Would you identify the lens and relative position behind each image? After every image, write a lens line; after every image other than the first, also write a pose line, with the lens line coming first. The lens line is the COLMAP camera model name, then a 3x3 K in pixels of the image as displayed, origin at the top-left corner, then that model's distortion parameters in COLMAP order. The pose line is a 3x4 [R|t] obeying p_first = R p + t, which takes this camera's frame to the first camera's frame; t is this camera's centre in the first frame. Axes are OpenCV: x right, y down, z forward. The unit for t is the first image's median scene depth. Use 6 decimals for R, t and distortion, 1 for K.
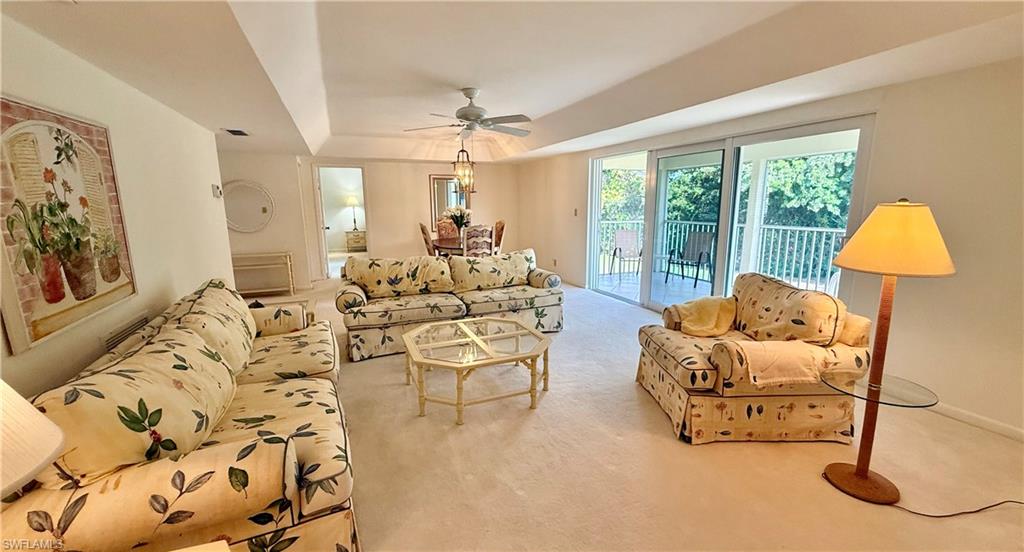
lens RADIAL K [[399.5, 0, 508.2], [0, 399.5, 275.6], [0, 0, 1]] dist [-0.004970, -0.000363]
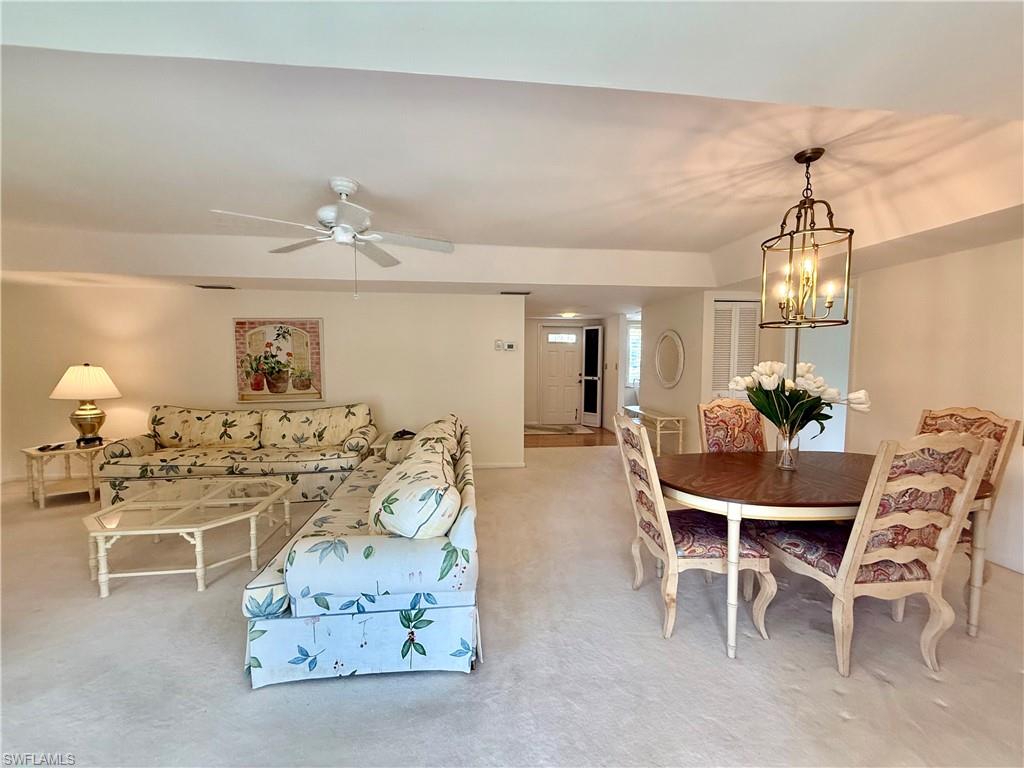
lens RADIAL K [[409.5, 0, 510.1], [0, 409.5, 385.9], [0, 0, 1]] dist [0.003204, -0.001377]
pose [[-0.279358, 0.079404, -0.956898, 0.991306], [-0.167580, 0.977248, 0.130016, -0.572644], [0.945450, 0.196678, -0.259696, 3.088103]]
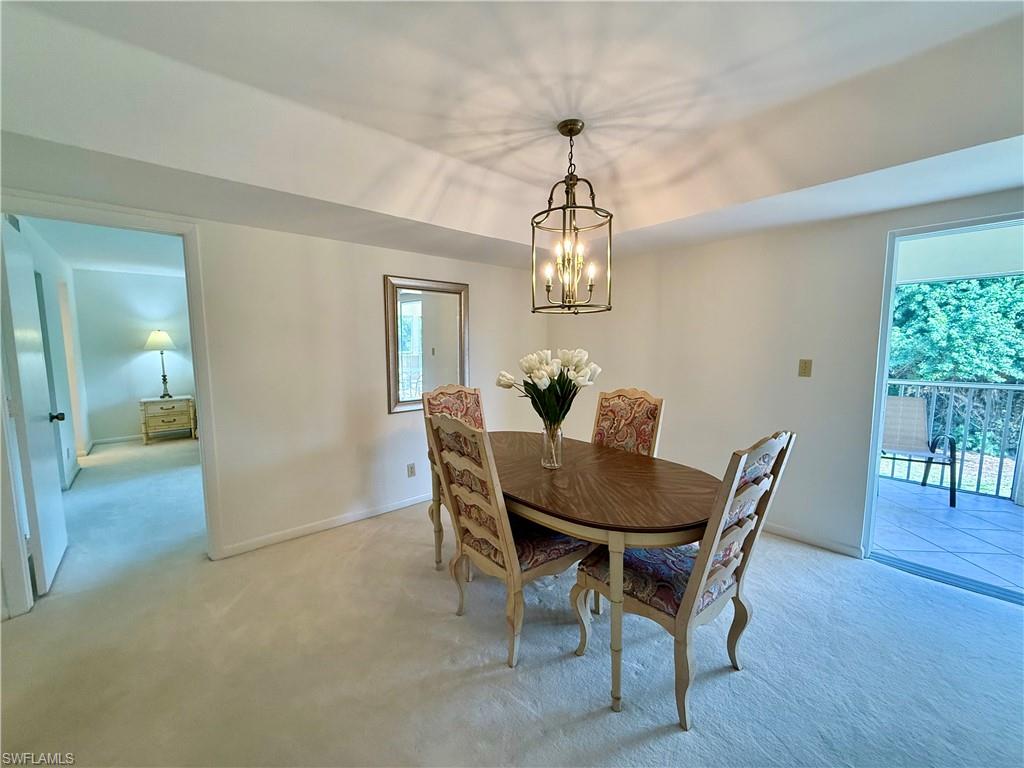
lens RADIAL K [[409.5, 0, 514.6], [0, 409.5, 386.8], [0, 0, 1]] dist [0.003204, -0.001377]
pose [[0.944147, -0.024980, 0.328575, -0.939078], [0.050632, 0.996279, -0.069747, -0.449406], [-0.325610, 0.082488, 0.941899, 2.538072]]
